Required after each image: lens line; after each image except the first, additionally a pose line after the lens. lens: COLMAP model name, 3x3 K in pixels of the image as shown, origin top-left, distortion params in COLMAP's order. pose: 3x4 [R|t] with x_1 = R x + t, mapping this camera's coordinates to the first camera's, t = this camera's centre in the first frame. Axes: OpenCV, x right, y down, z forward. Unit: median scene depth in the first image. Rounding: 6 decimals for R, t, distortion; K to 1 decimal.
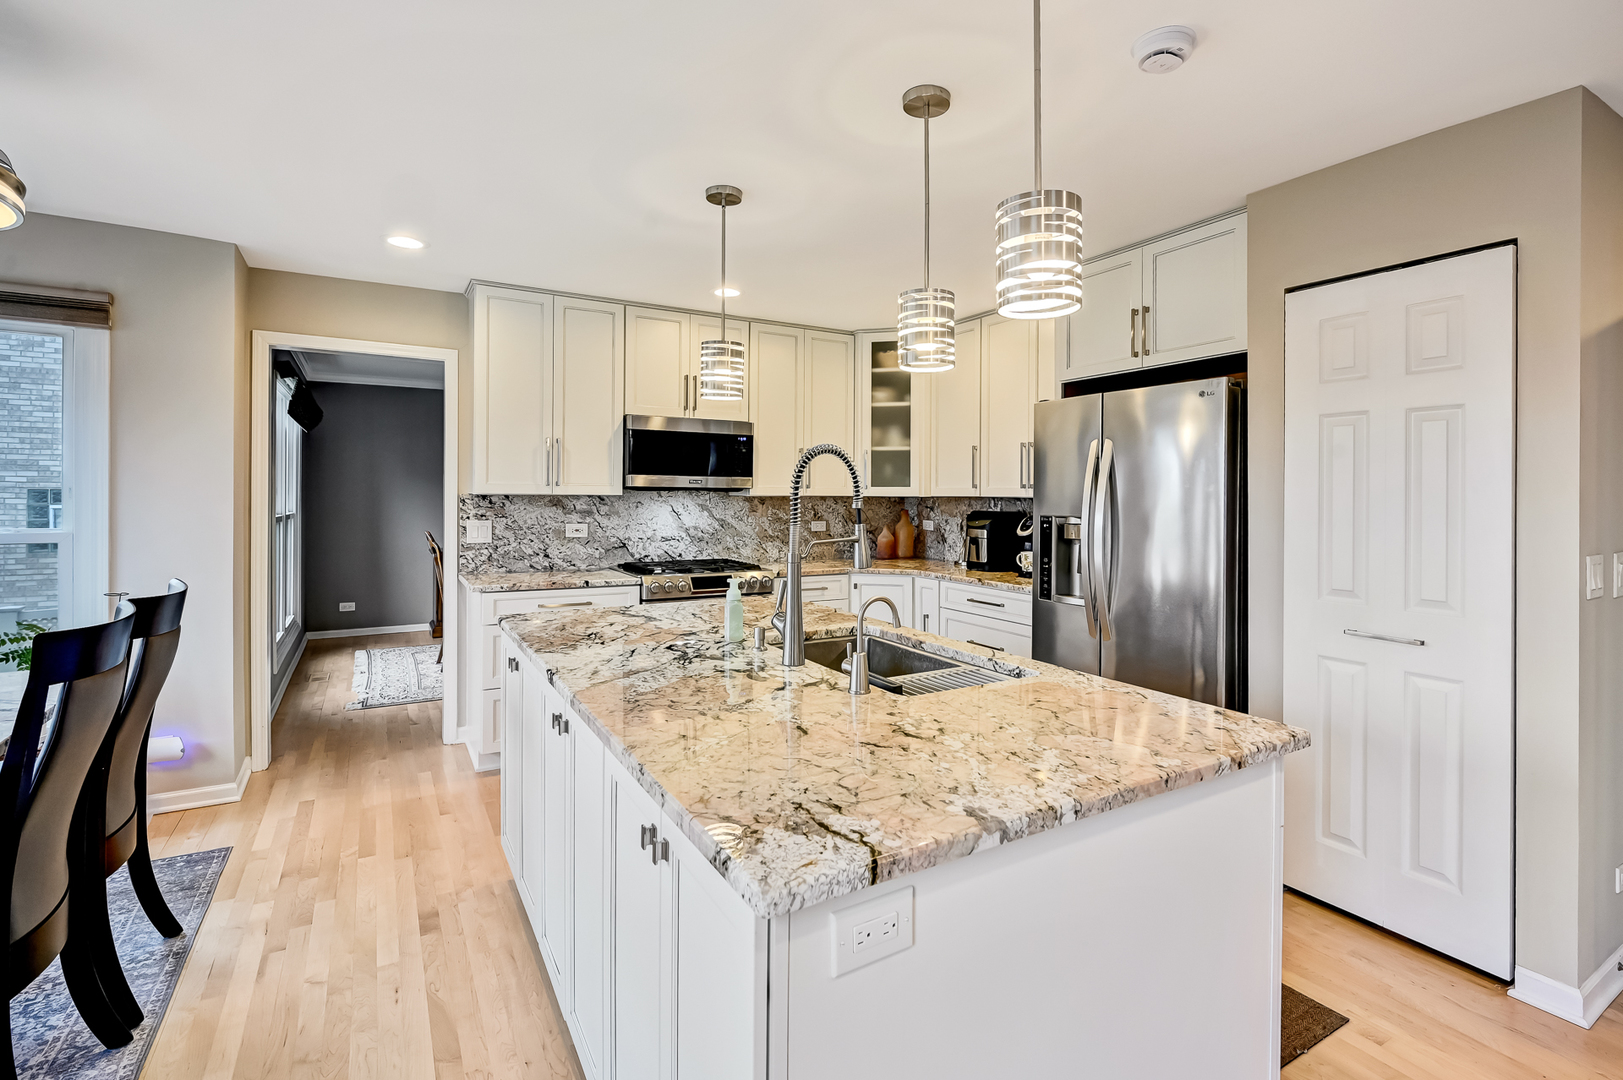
lens RADIAL K [[756.0, 0, 834.3], [0, 756.0, 499.0], [0, 0, 1]] dist [-0.003565, -0.000507]
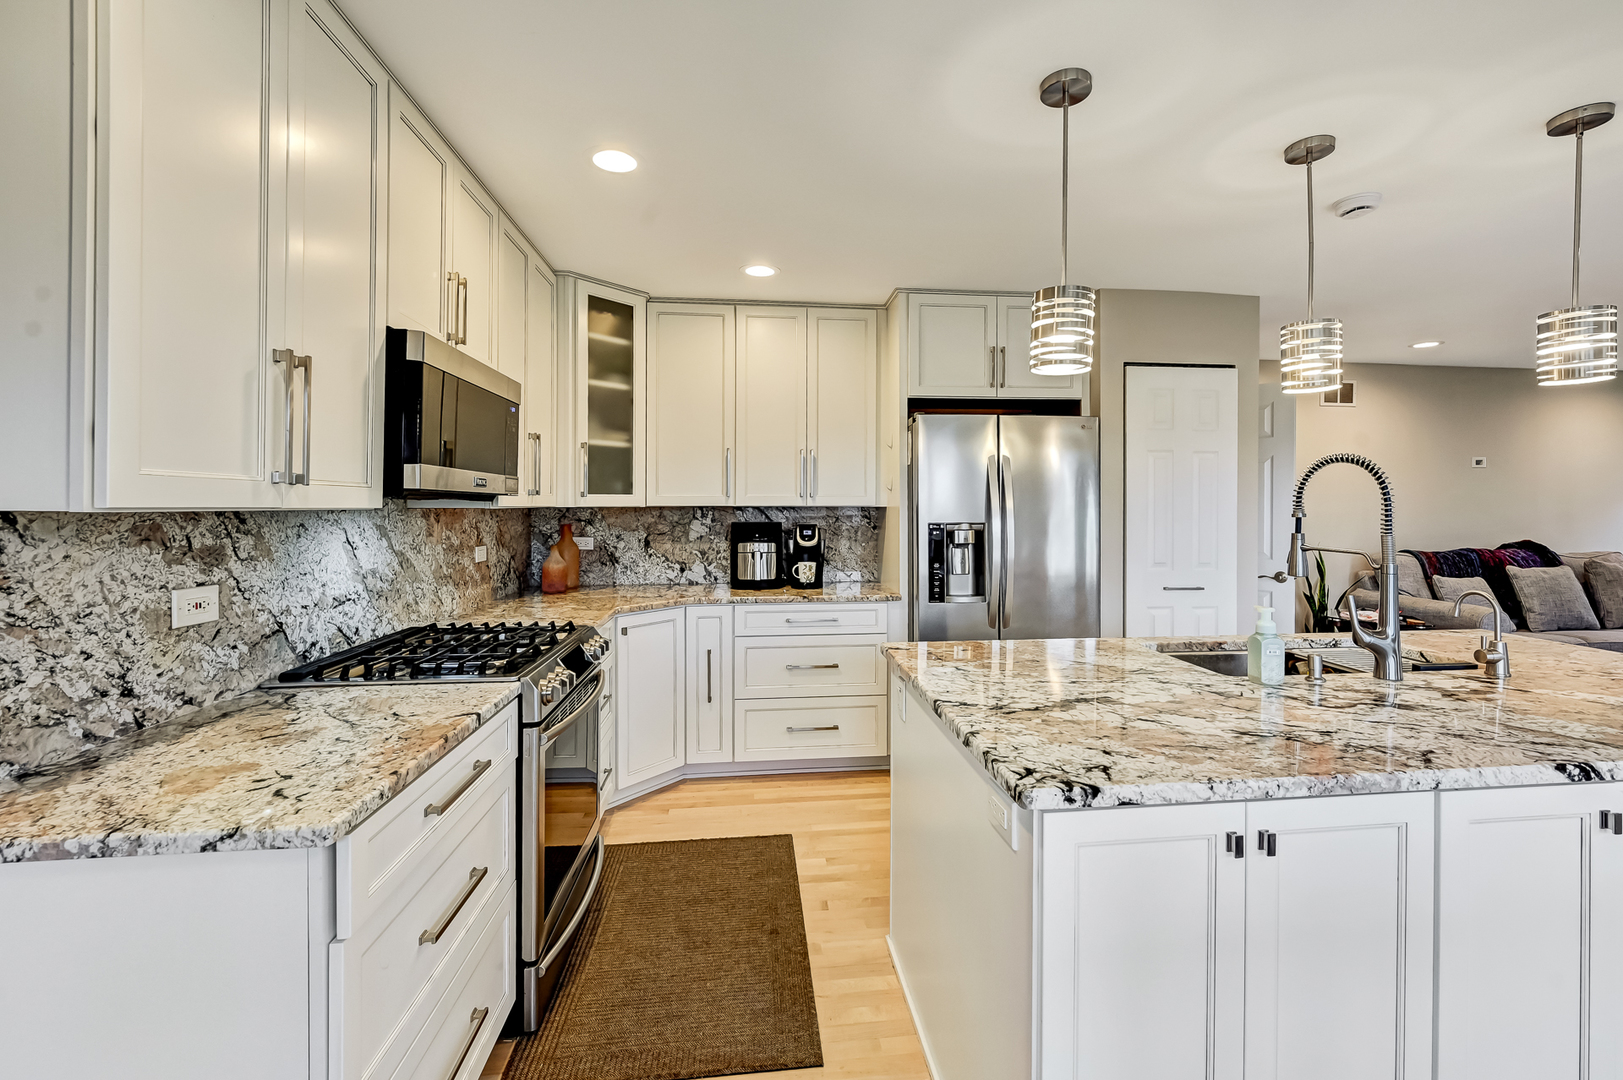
lens RADIAL K [[695.4, 0, 836.7], [0, 695.4, 503.1], [0, 0, 1]] dist [0.000009, 0.000203]
pose [[0.405483, -0.004227, 0.914093, -0.533490], [0.008844, 0.999961, 0.000701, -0.006459], [-0.914060, 0.007800, 0.405504, 0.582449]]
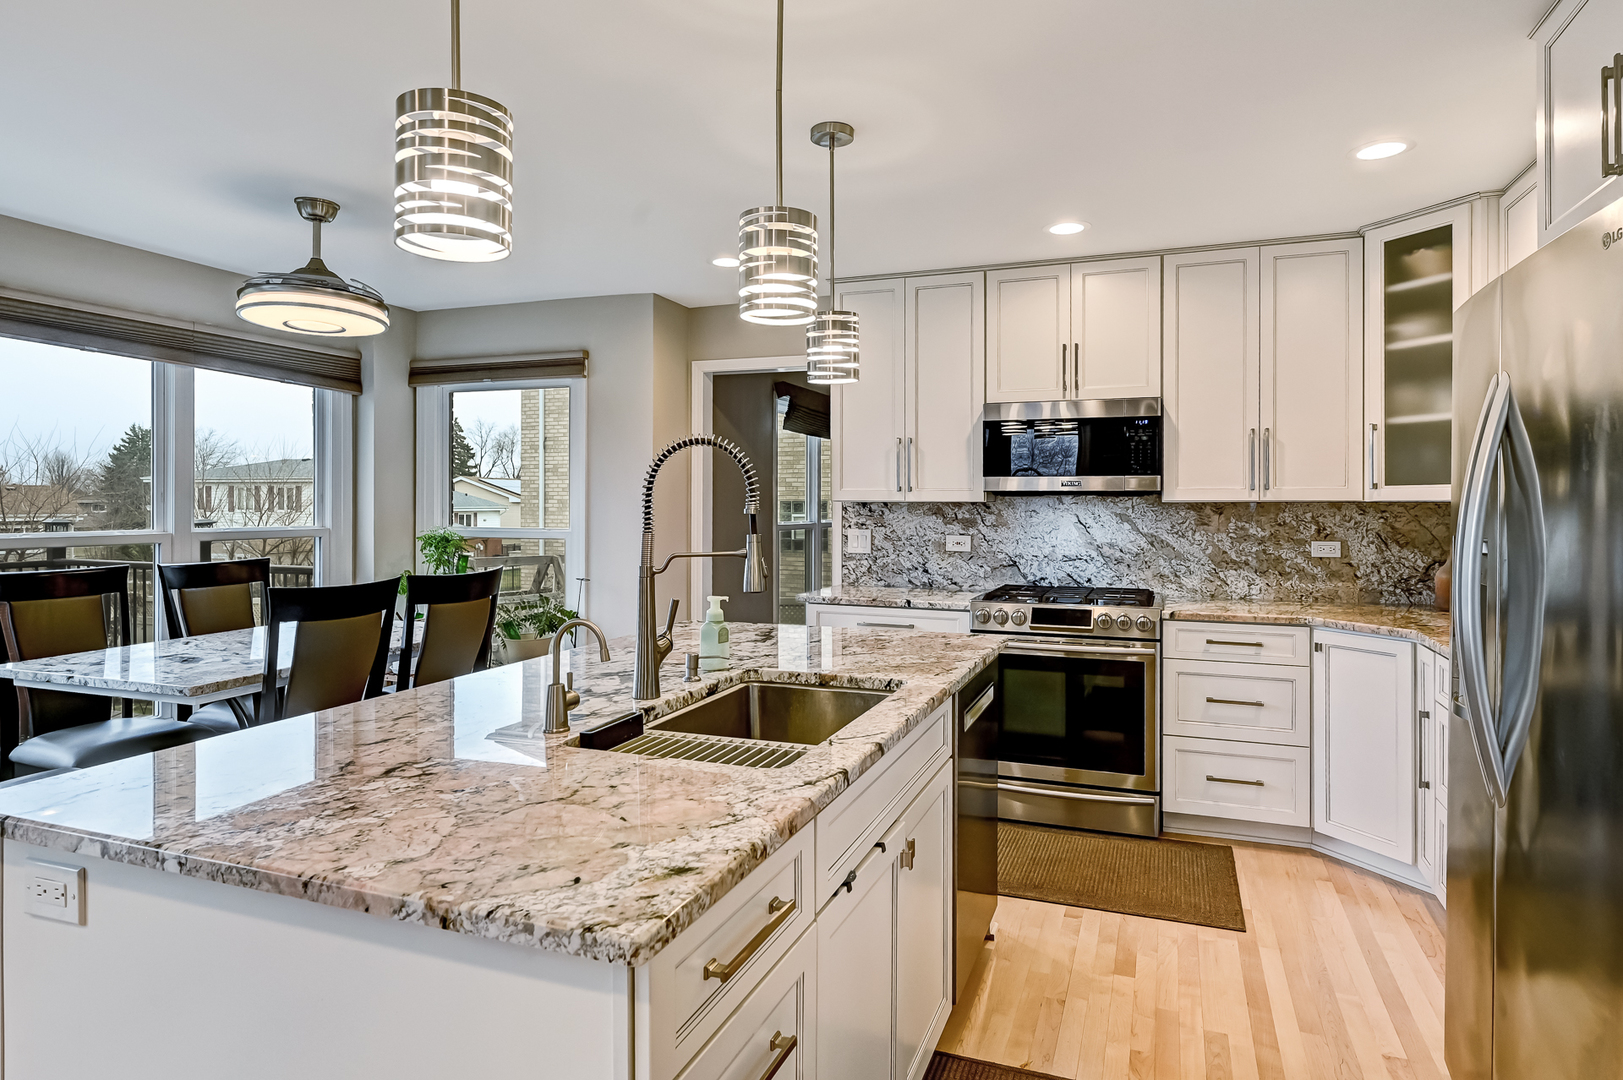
lens RADIAL K [[925.7, 0, 818.4], [0, 925.7, 507.0], [0, 0, 1]] dist [-0.001500, -0.000369]
pose [[0.618348, -0.002811, -0.785899, 0.392931], [-0.000280, 0.999993, -0.003797, 0.004411], [0.785904, 0.002568, 0.618343, 0.228892]]
